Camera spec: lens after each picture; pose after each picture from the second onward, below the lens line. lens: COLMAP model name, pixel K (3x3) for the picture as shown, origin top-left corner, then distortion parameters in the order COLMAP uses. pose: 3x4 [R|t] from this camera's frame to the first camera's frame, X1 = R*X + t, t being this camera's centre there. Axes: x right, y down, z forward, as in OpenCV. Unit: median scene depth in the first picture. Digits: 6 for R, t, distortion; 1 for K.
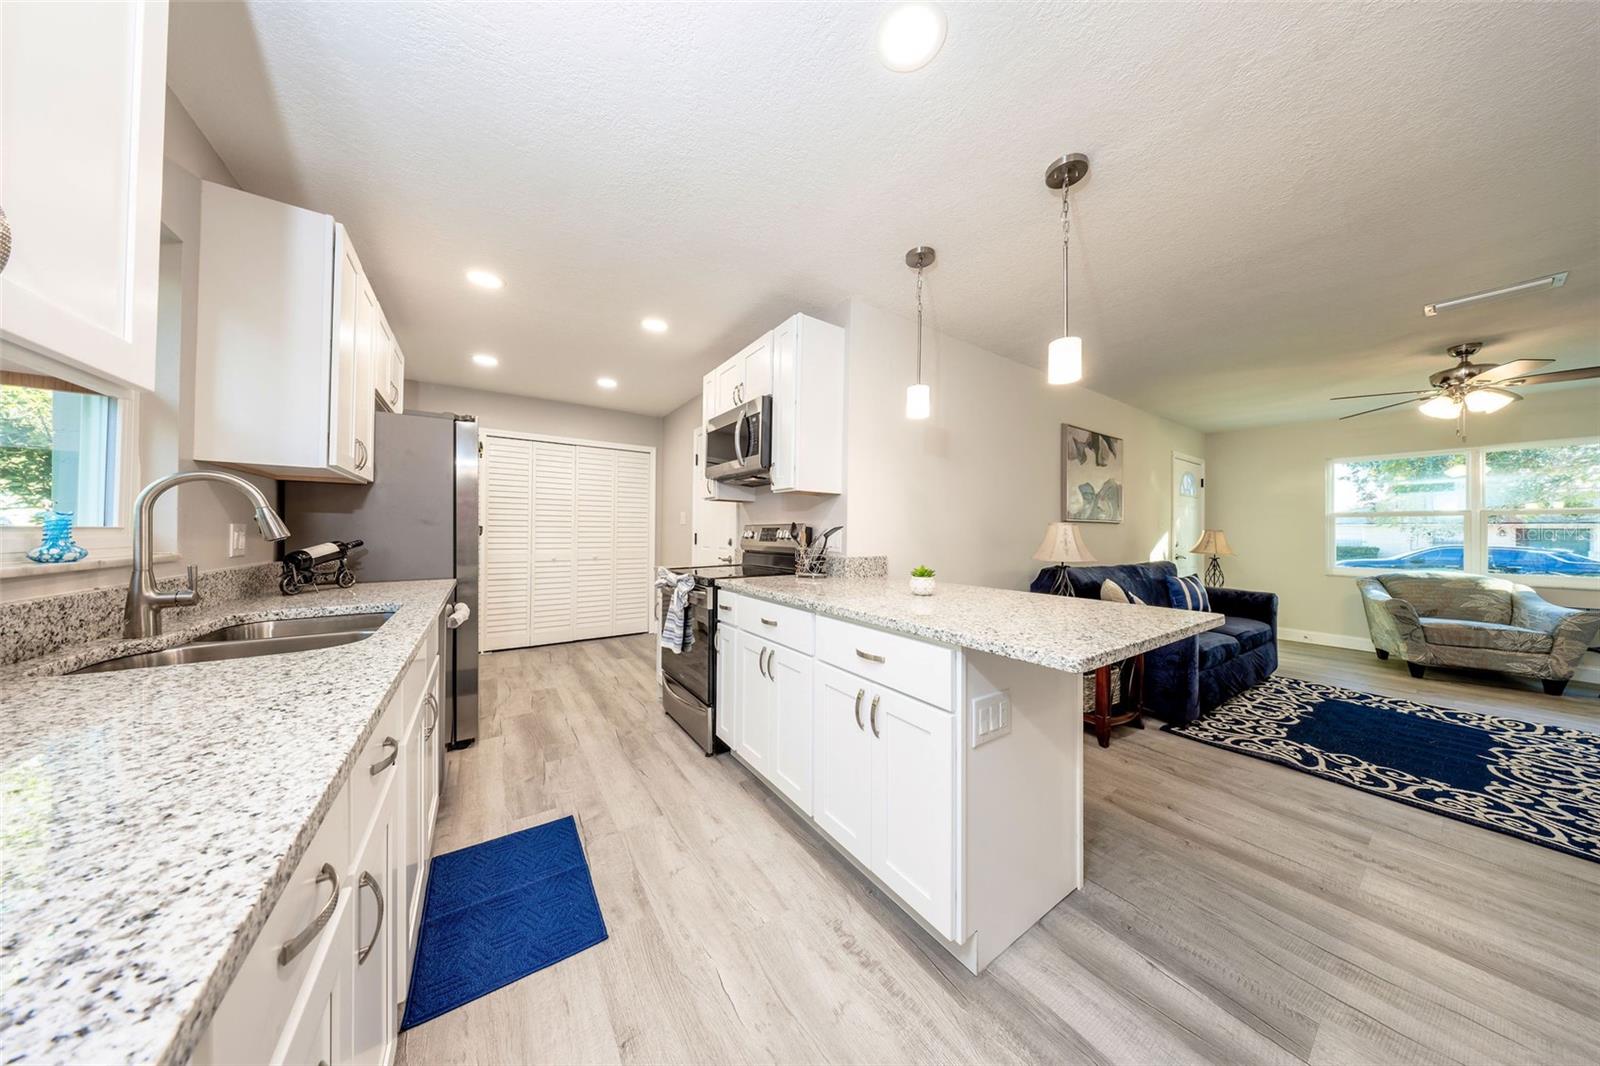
lens RADIAL K [[458.6, 0, 798.5], [0, 458.6, 528.2], [0, 0, 1]] dist [-0.000632, -0.000098]
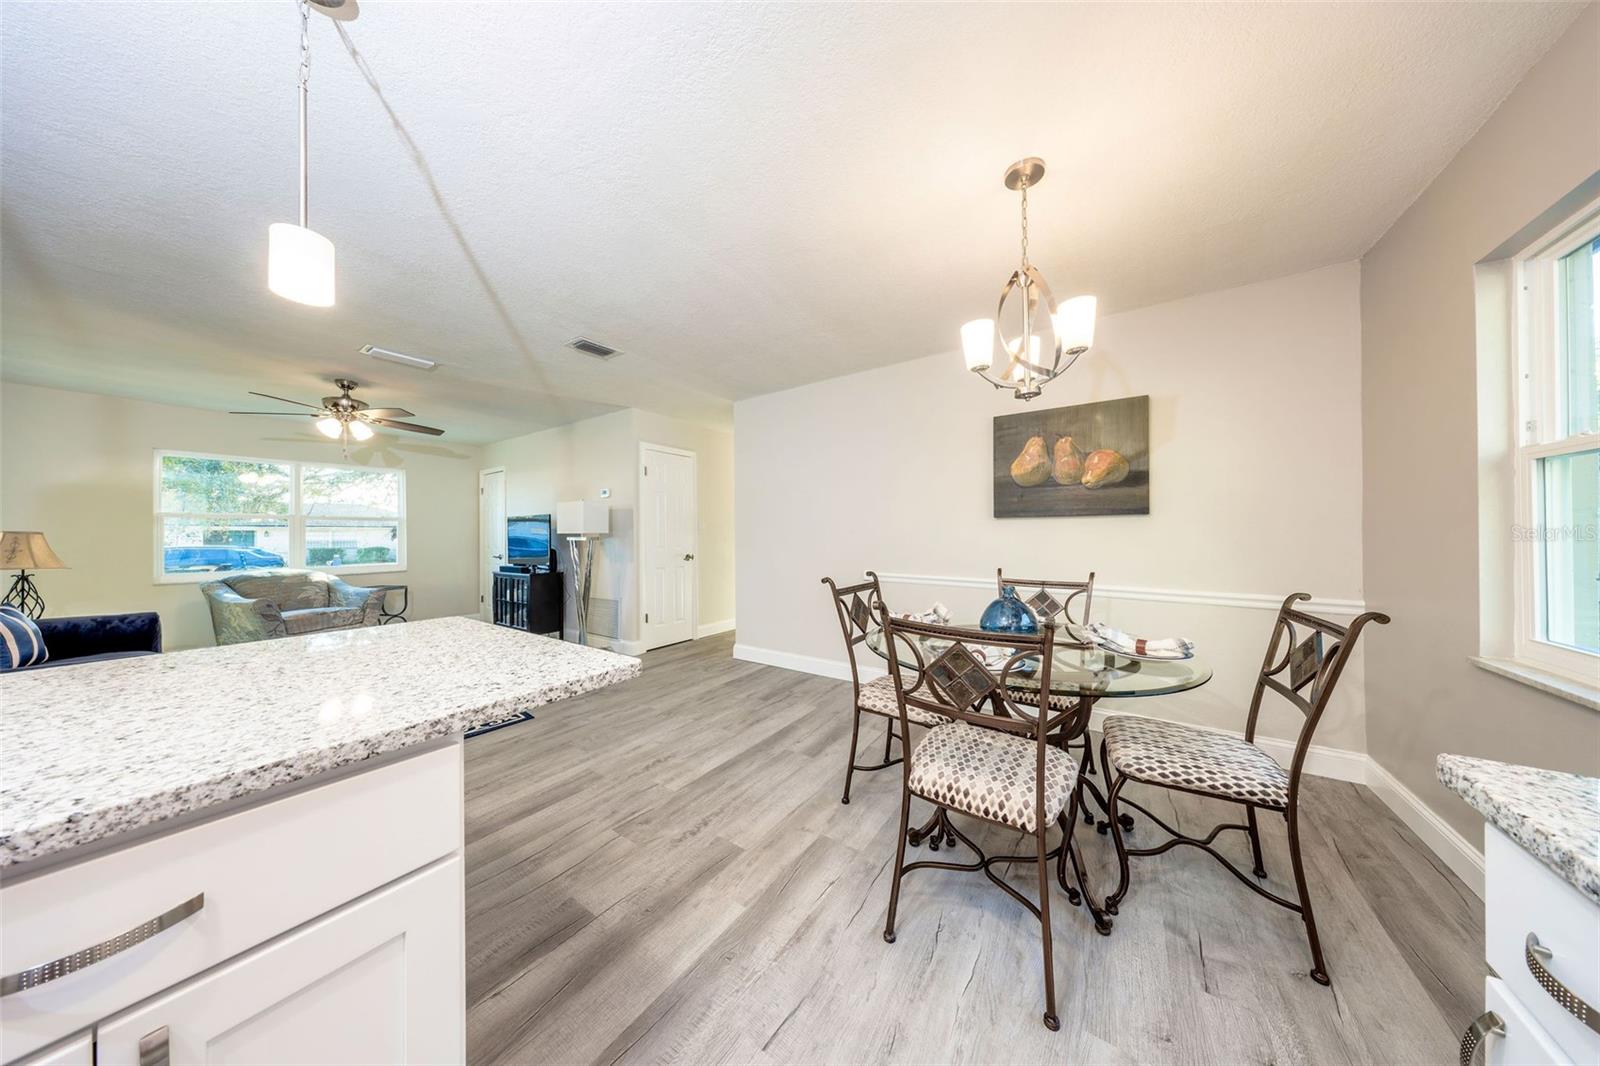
lens RADIAL K [[458.6, 0, 806.7], [0, 458.6, 531.9], [0, 0, 1]] dist [-0.000632, -0.000098]
pose [[-0.369113, -0.001071, 0.929384, -0.156147], [-0.003413, 0.999994, -0.000203, 0.000097], [-0.929378, -0.003246, -0.369115, 0.347515]]
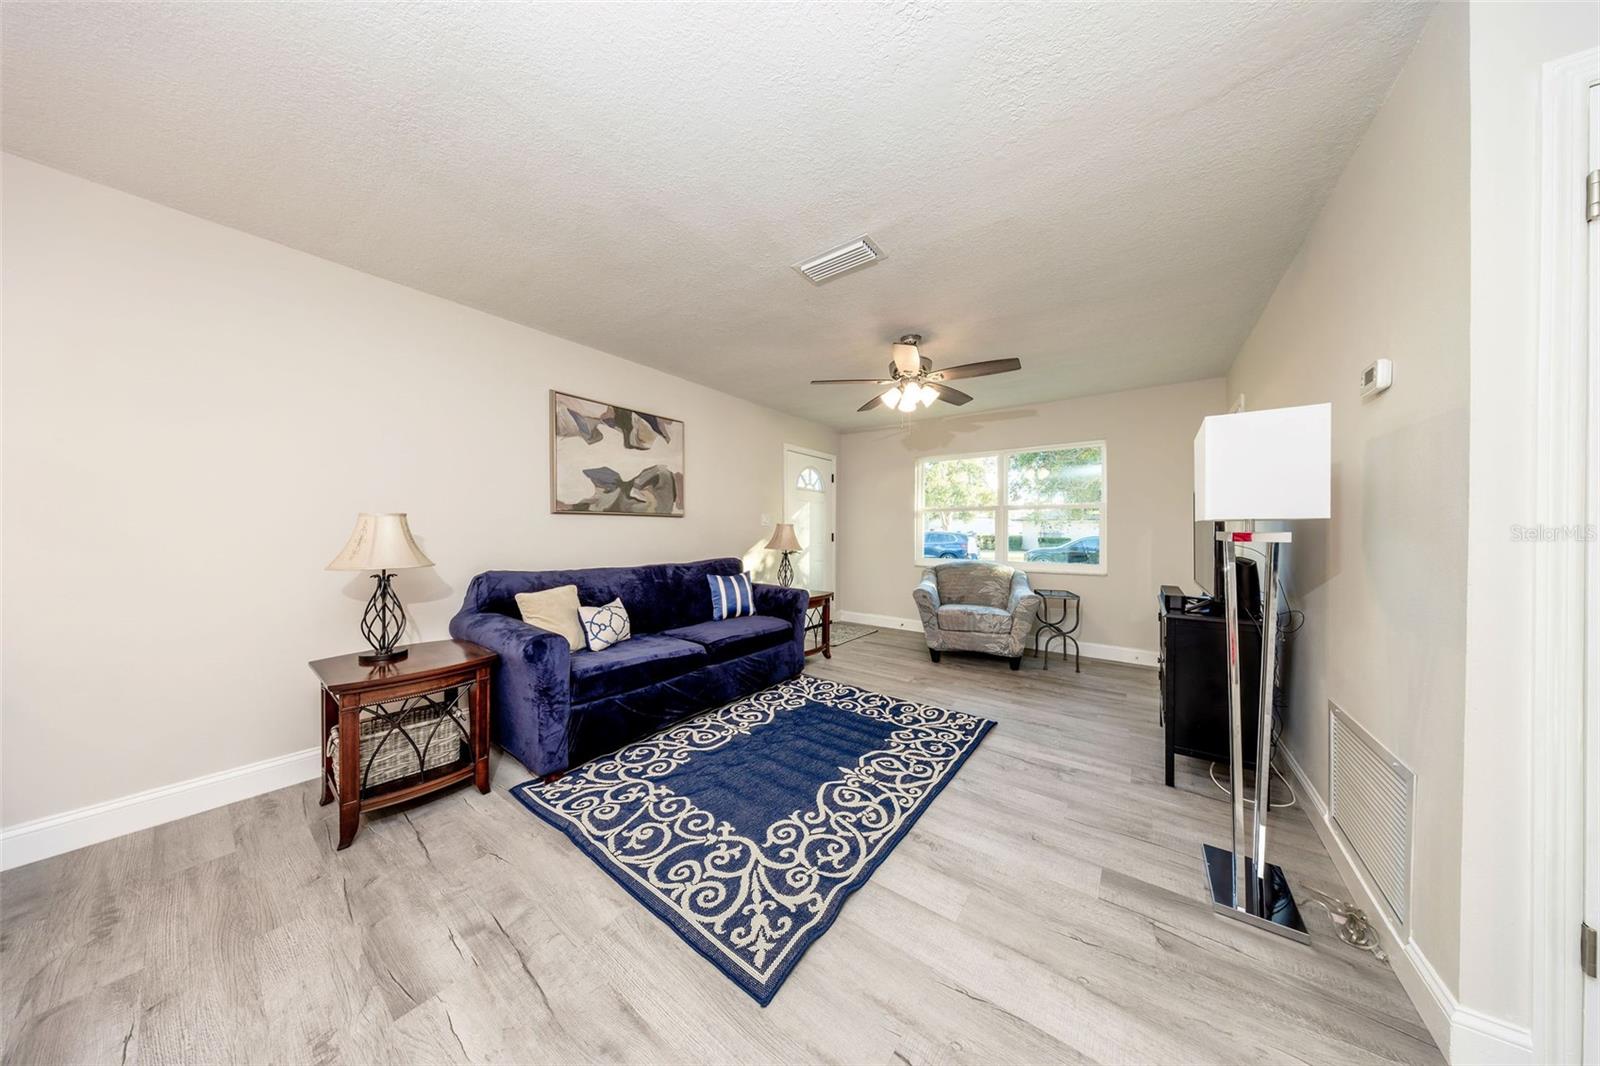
lens RADIAL K [[458.6, 0, 796.9], [0, 458.6, 531.9], [0, 0, 1]] dist [-0.000632, -0.000098]
pose [[0.943489, -0.008306, 0.331300, 1.000166], [0.004329, 0.999909, 0.012742, 0.012667], [-0.331376, -0.010588, 0.943439, 0.152482]]
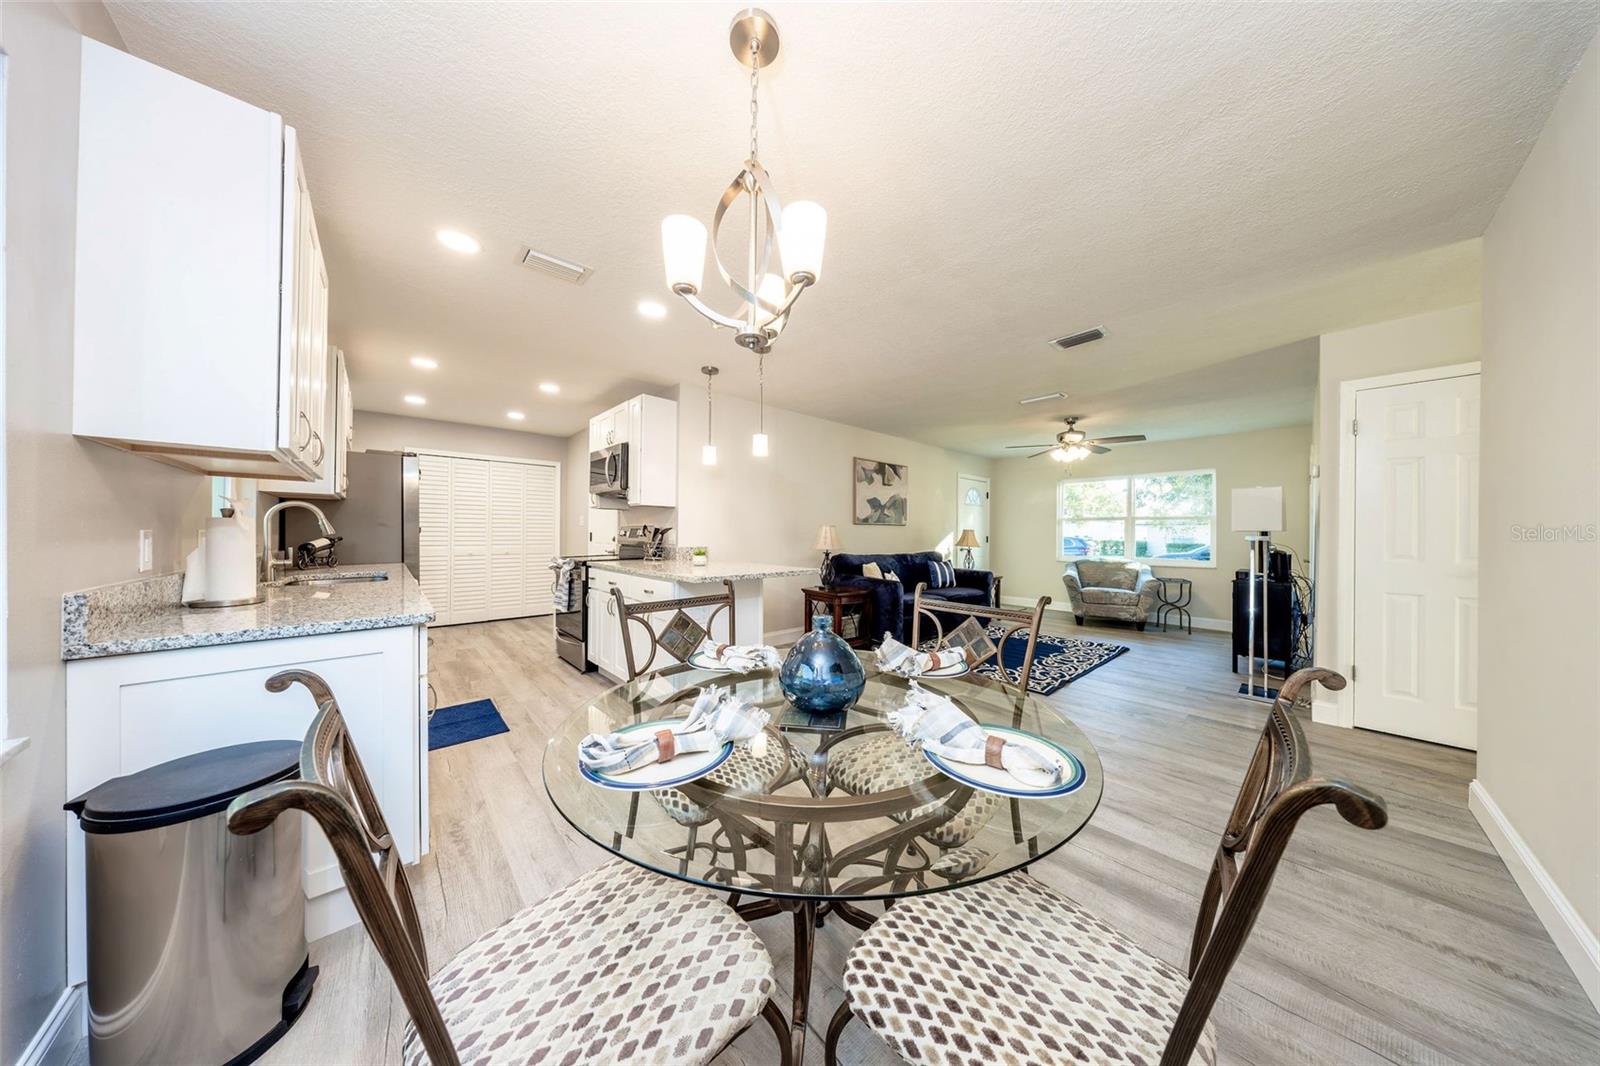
lens RADIAL K [[458.6, 0, 794.3], [0, 458.6, 530.5], [0, 0, 1]] dist [-0.000632, -0.000098]
pose [[0.990640, -0.000861, 0.136496, 0.268854], [0.000314, 0.999992, 0.004029, -0.000272], [-0.136499, -0.003949, 0.990632, -0.572707]]
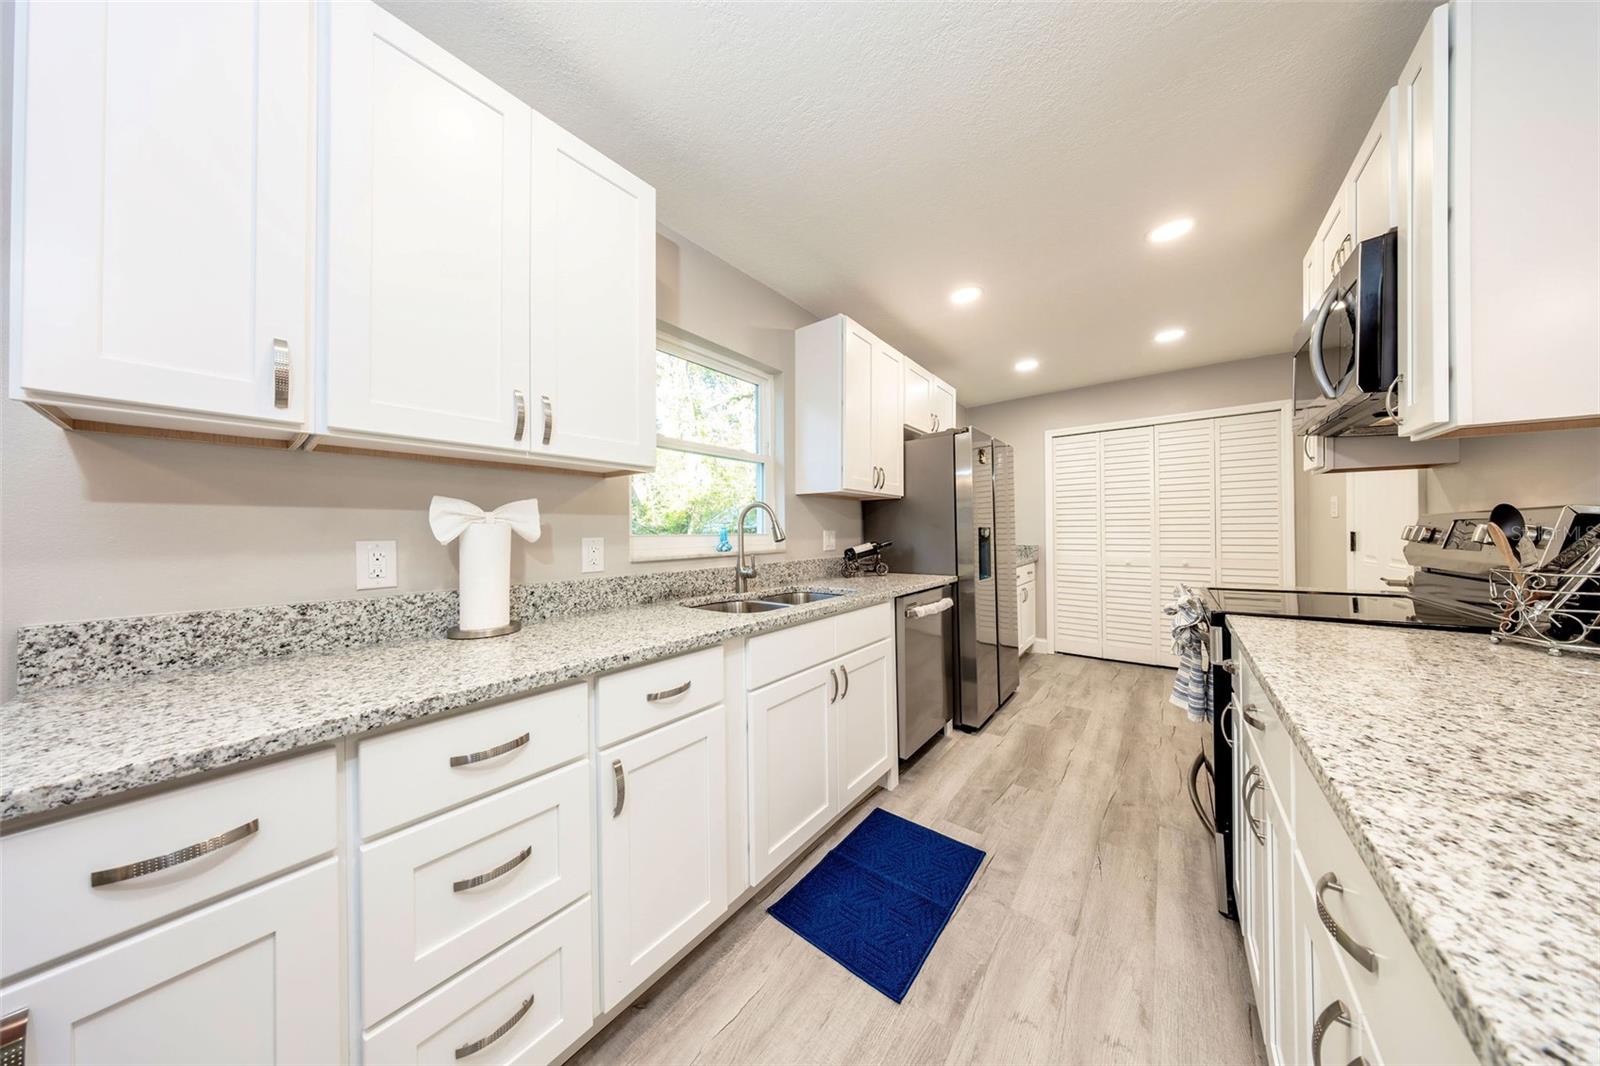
lens RADIAL K [[458.6, 0, 805.2], [0, 458.6, 529.9], [0, 0, 1]] dist [-0.000632, -0.000098]
pose [[0.301785, -0.015341, -0.953253, 0.180004], [0.019310, 0.999764, -0.009976, 0.000981], [0.953180, -0.015396, 0.302010, 0.281777]]
